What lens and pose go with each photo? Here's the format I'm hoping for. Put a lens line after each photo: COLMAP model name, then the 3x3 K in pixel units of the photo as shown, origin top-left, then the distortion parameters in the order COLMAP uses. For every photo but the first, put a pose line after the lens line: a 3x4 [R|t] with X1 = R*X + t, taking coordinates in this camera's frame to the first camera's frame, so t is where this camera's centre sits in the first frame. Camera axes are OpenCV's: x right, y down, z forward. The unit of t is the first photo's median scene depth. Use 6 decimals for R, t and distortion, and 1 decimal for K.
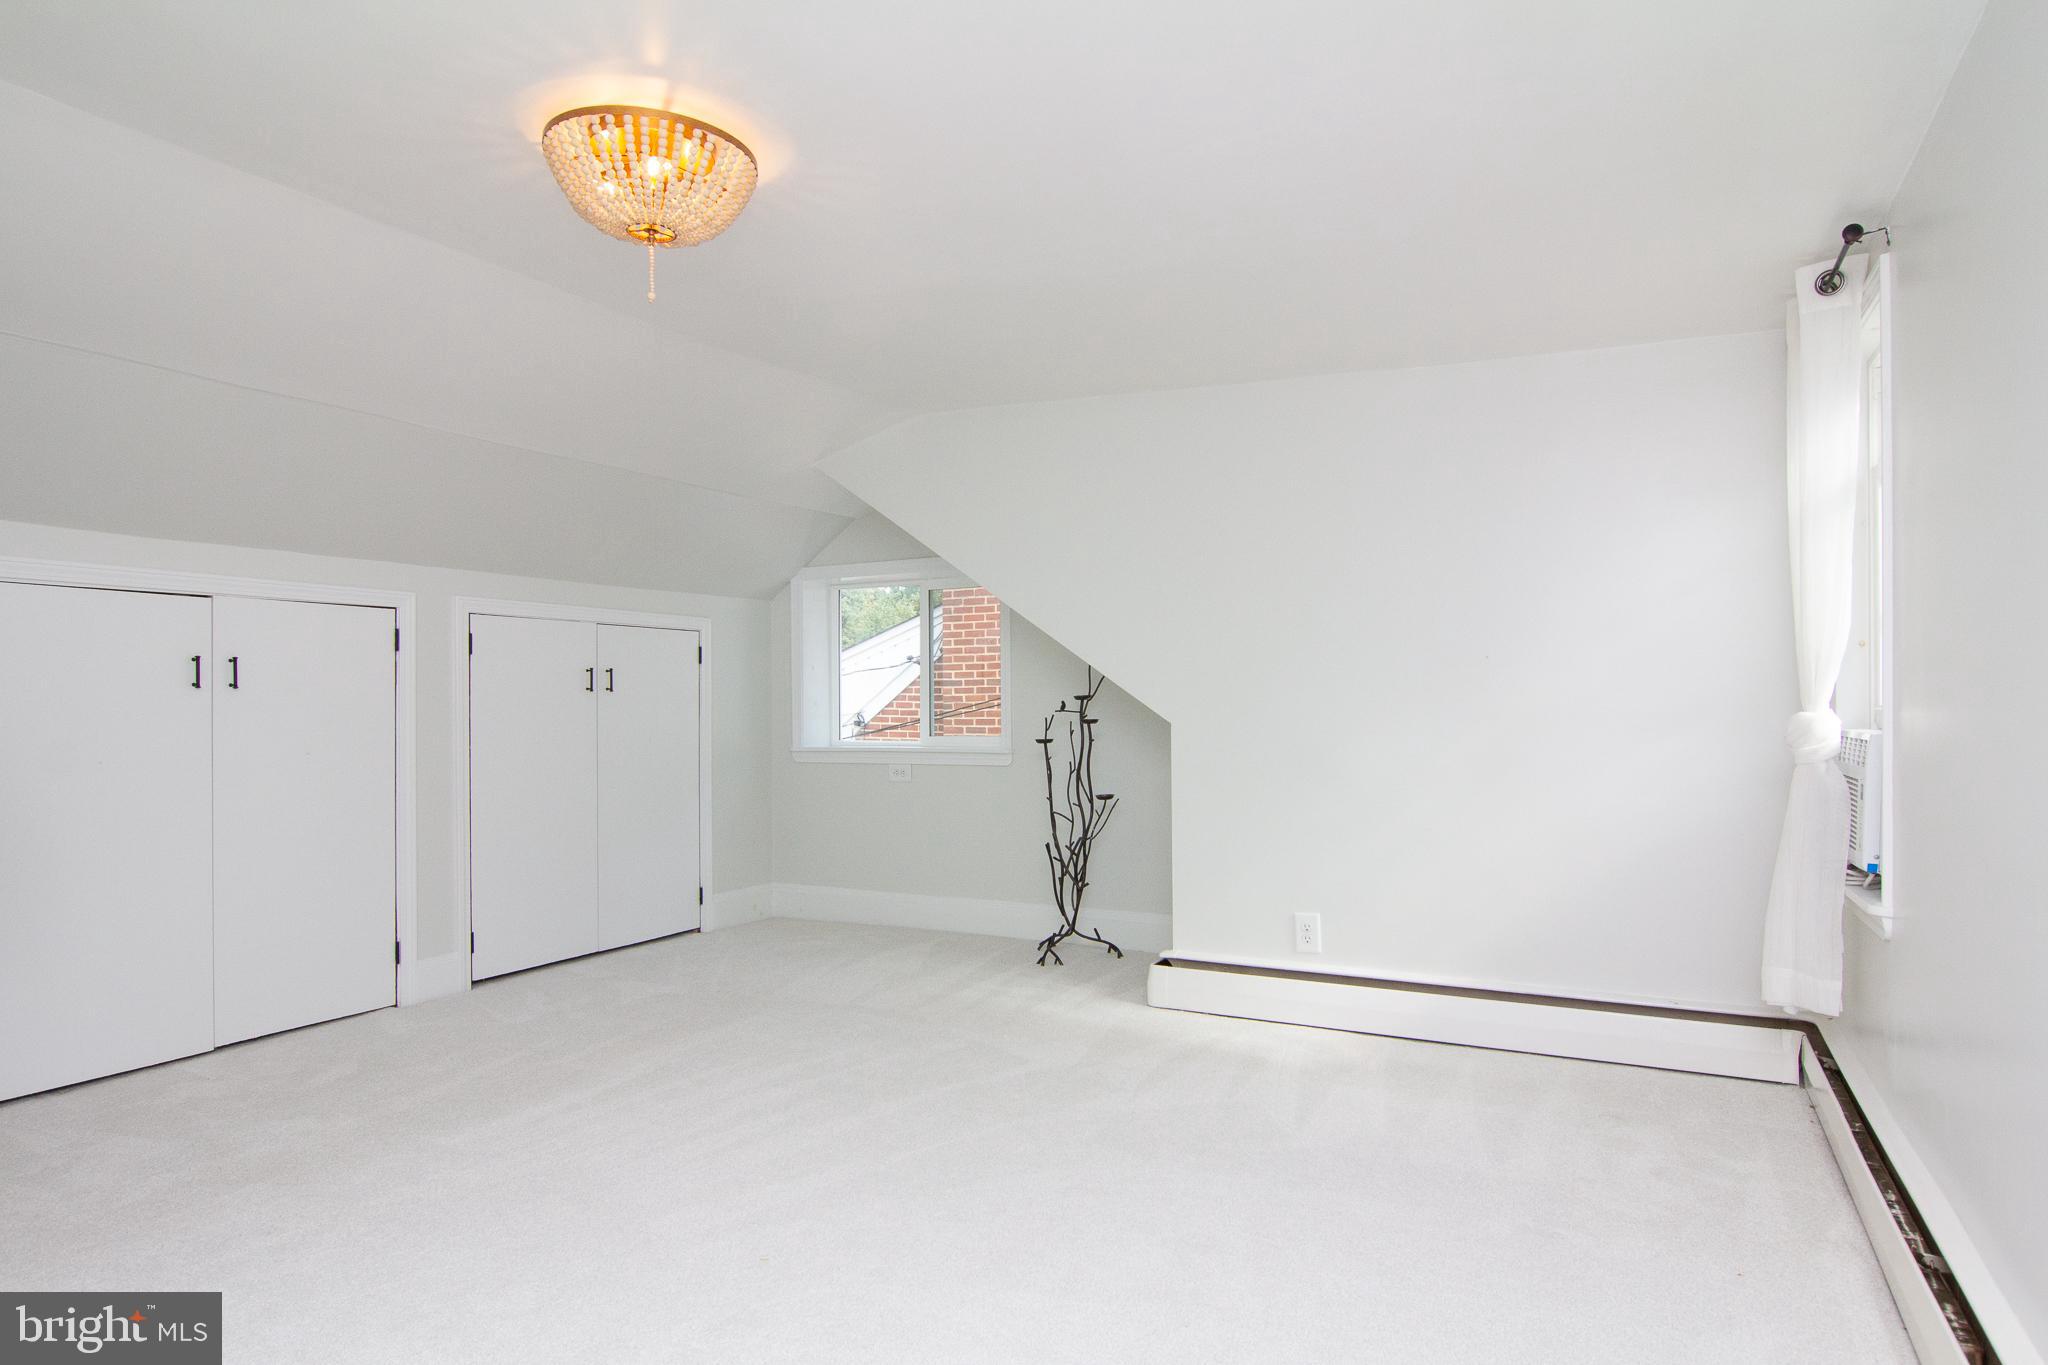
lens RADIAL K [[1180.2, 0, 1020.2], [0, 1180.2, 701.8], [0, 0, 1]] dist [0.003707, -0.000221]
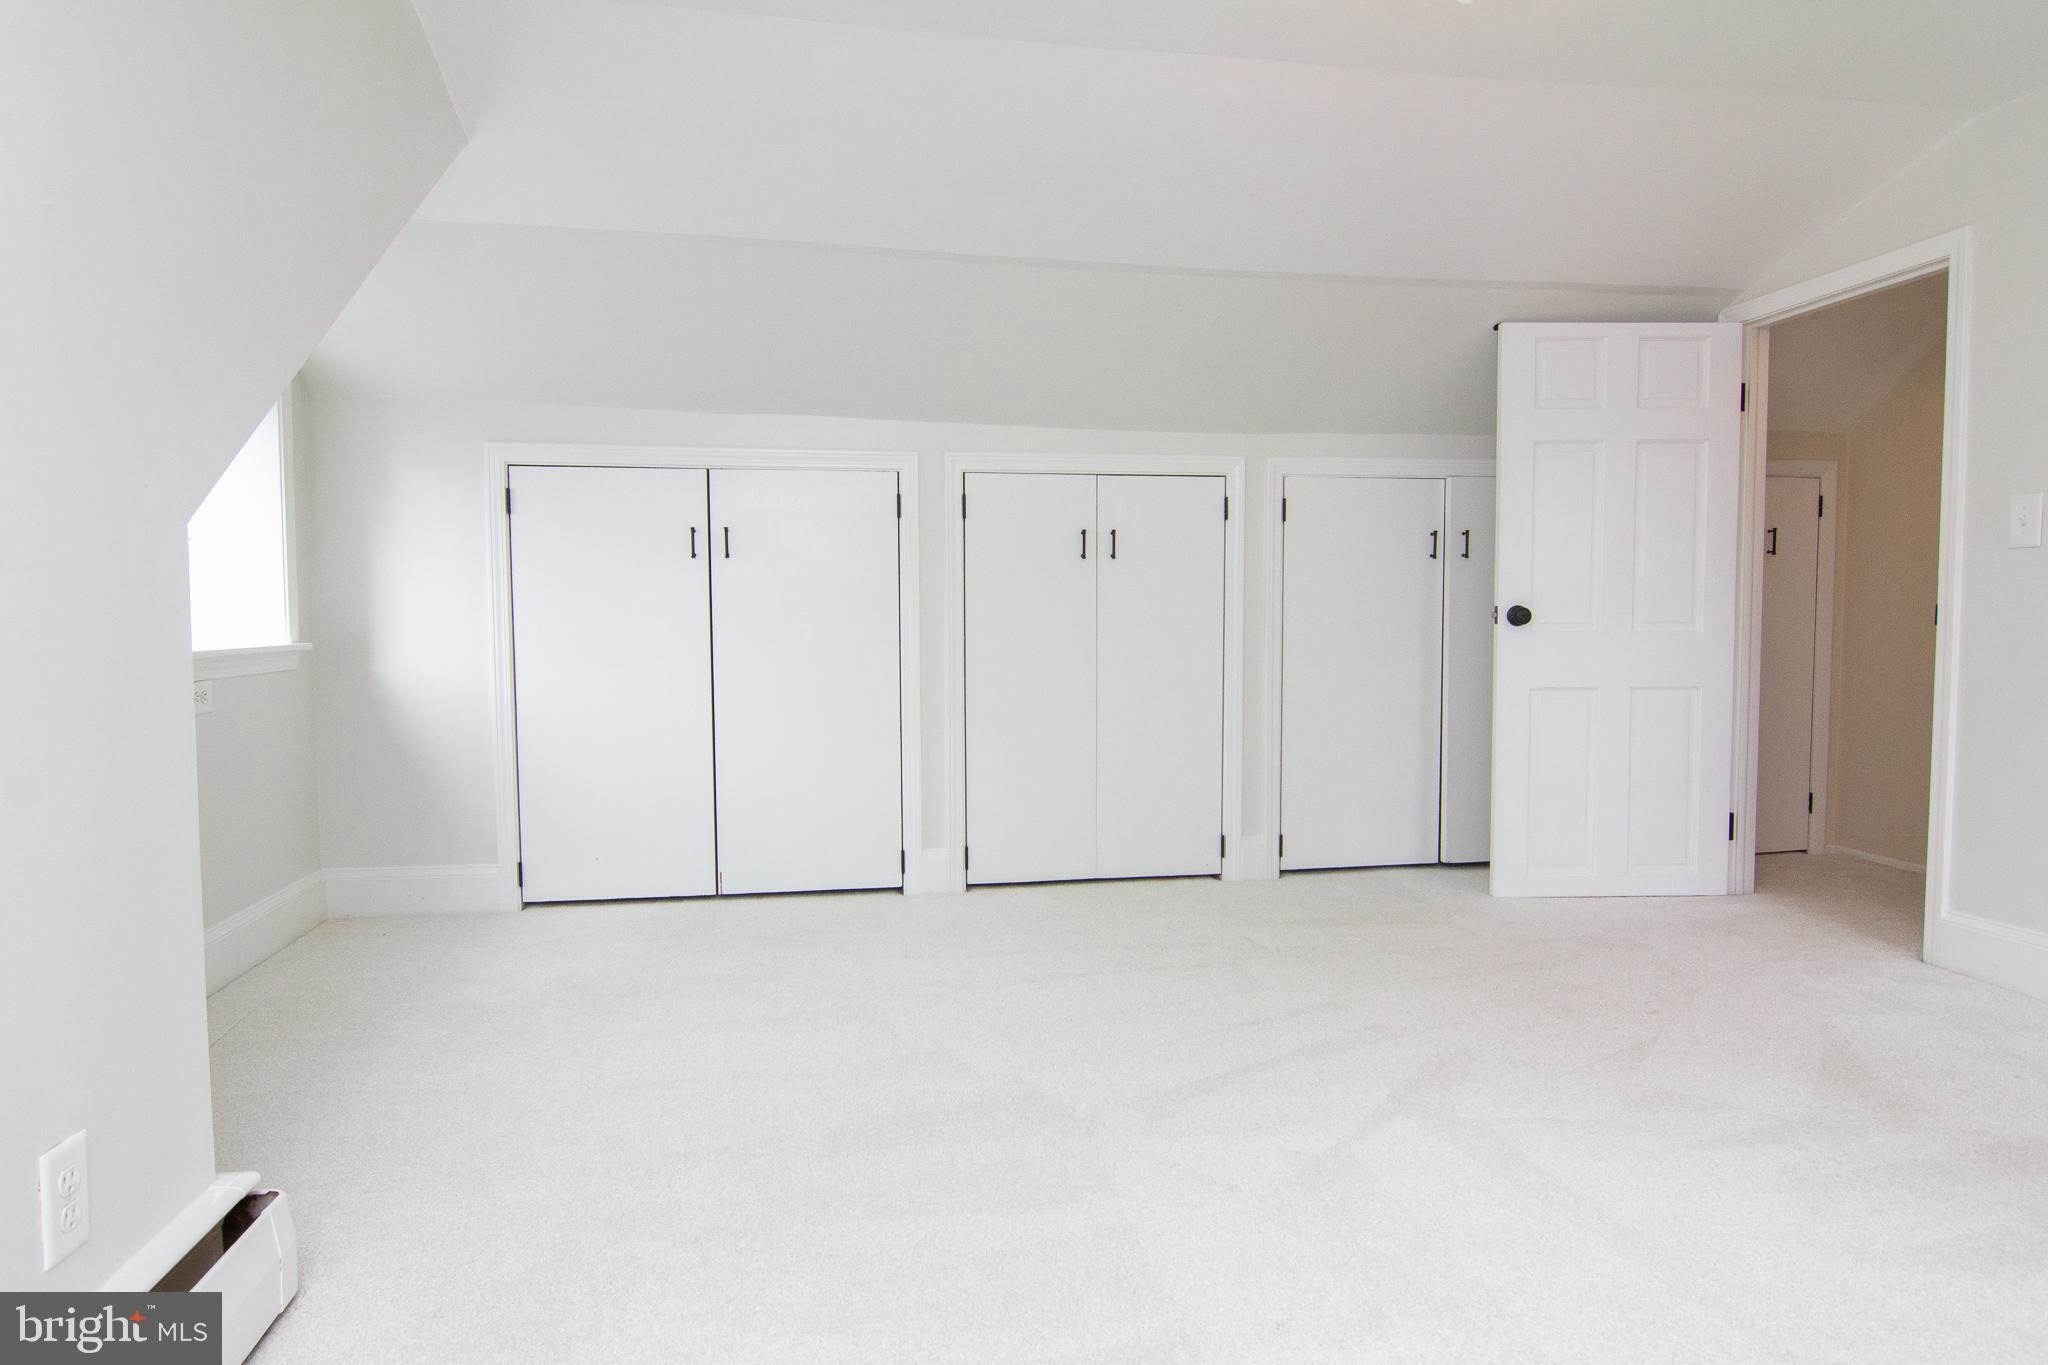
lens RADIAL K [[1192.1, 0, 1024.0], [0, 1192.1, 682.5], [0, 0, 1]] dist [0.001479, -0.001878]
pose [[0.609258, 0.073745, -0.789536, 0.246759], [0.000307, 0.995644, 0.093233, -0.001104], [0.792972, -0.057045, 0.606581, 0.445022]]
